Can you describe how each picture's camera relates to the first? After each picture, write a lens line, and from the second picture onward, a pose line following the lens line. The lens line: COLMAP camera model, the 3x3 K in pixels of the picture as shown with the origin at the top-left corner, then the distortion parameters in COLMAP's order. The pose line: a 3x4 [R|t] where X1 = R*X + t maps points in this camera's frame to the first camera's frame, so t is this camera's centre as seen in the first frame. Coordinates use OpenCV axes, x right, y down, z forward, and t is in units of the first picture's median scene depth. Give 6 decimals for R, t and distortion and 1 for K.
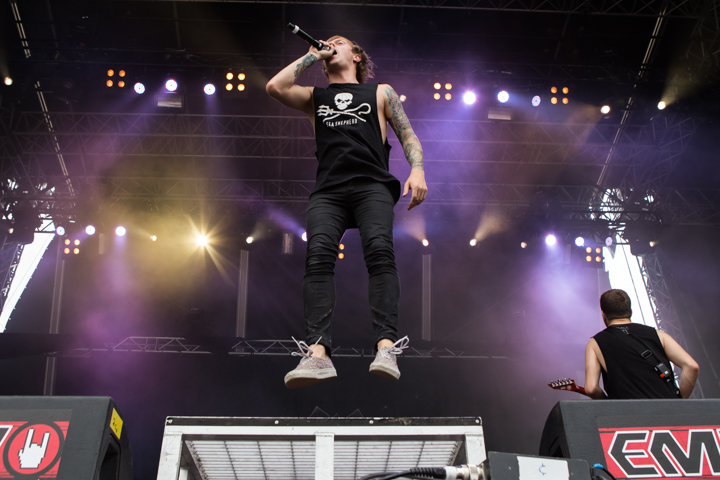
lens RADIAL K [[611.1, 0, 356.0], [0, 611.1, 249.5], [0, 0, 1]] dist [-0.064195, 0.010068]
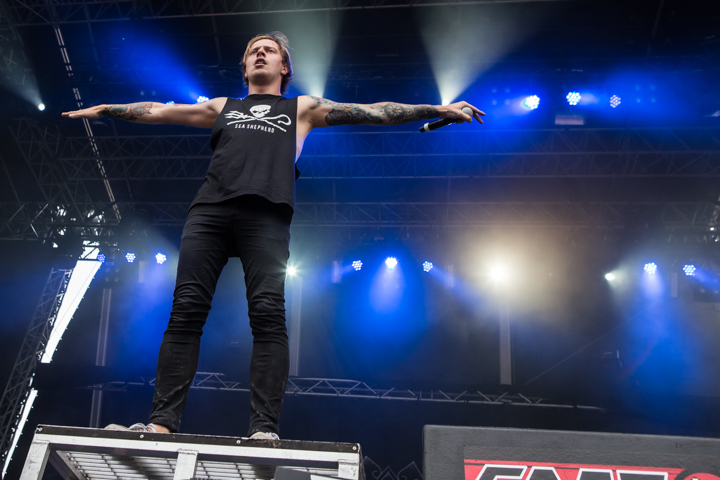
lens RADIAL K [[678.7, 0, 273.5], [0, 678.7, 238.6], [0, 0, 1]] dist [-0.063453, 0.036419]
pose [[0.976211, -0.011020, -0.216545, 0.303101], [-0.001934, 0.998225, -0.059517, 0.035875], [0.216816, 0.058520, 0.974457, -0.007548]]
